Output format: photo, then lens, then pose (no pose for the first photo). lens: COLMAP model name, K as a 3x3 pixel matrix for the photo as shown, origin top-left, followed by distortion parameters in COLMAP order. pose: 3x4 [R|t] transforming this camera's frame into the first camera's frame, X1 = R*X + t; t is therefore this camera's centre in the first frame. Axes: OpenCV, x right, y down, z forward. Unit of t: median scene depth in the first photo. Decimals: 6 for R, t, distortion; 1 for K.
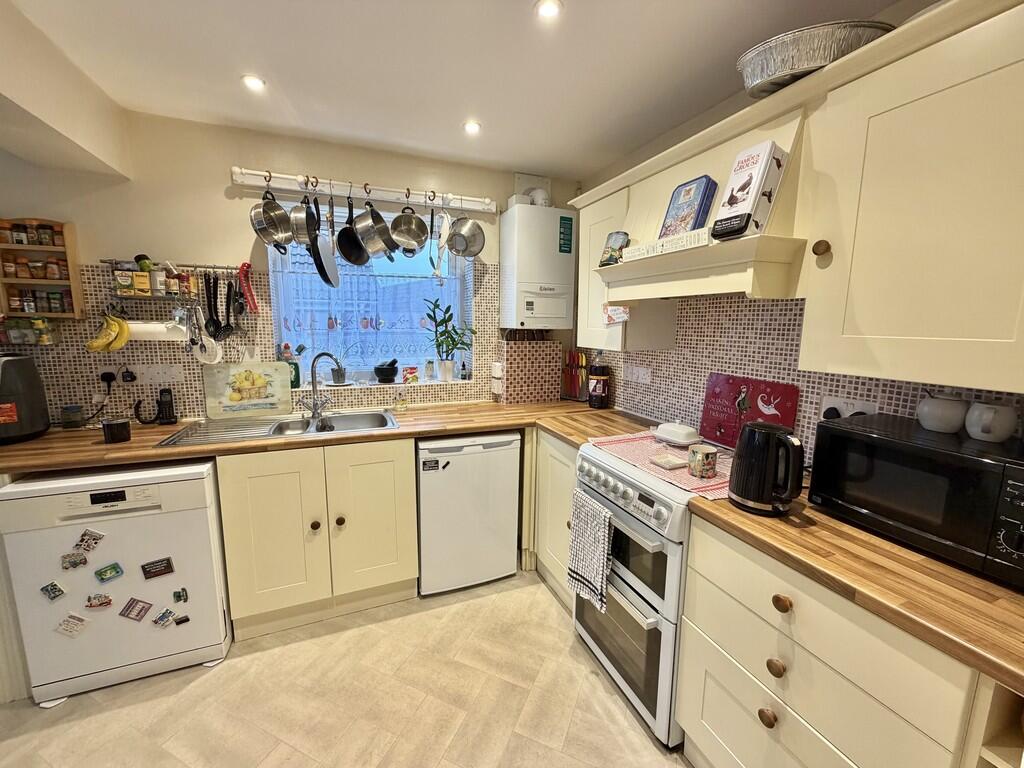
lens RADIAL K [[409.3, 0, 512.0], [0, 409.3, 384.0], [0, 0, 1]] dist [-0.001340, -0.000161]
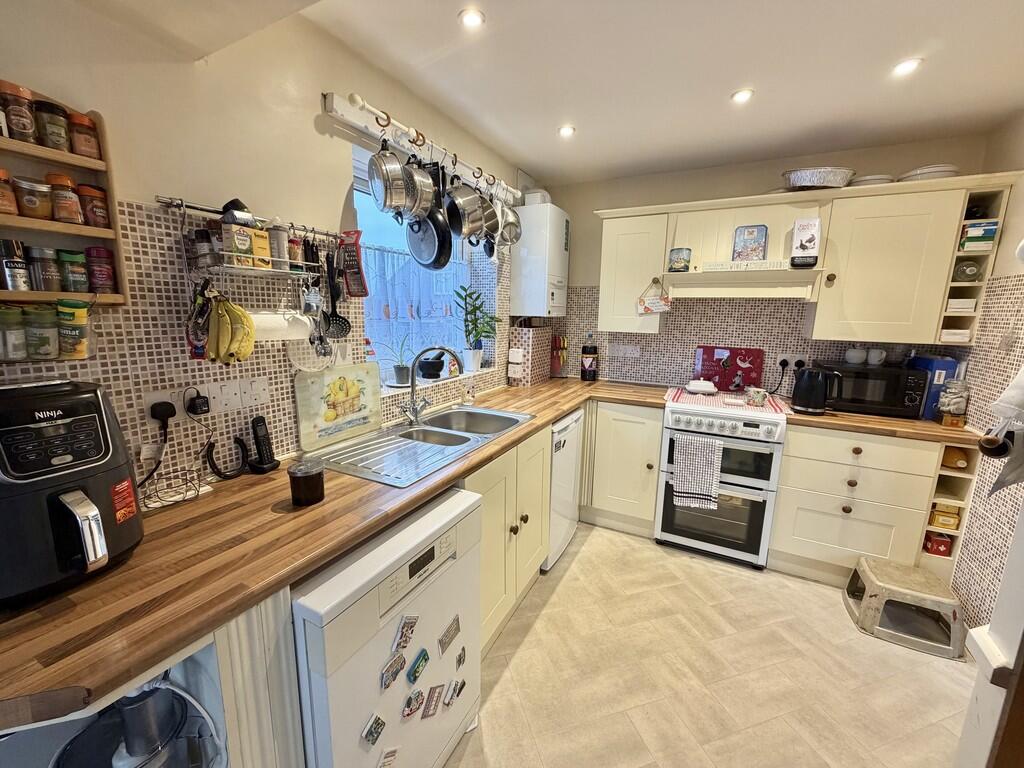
lens RADIAL K [[408.7, 0, 512.0], [0, 408.7, 384.0], [0, 0, 1]] dist [0.001098, 0.000247]
pose [[0.757926, -0.112281, 0.642605, -1.003200], [0.086424, 0.993676, 0.071689, -0.052932], [-0.646590, 0.001202, 0.762837, 0.274829]]
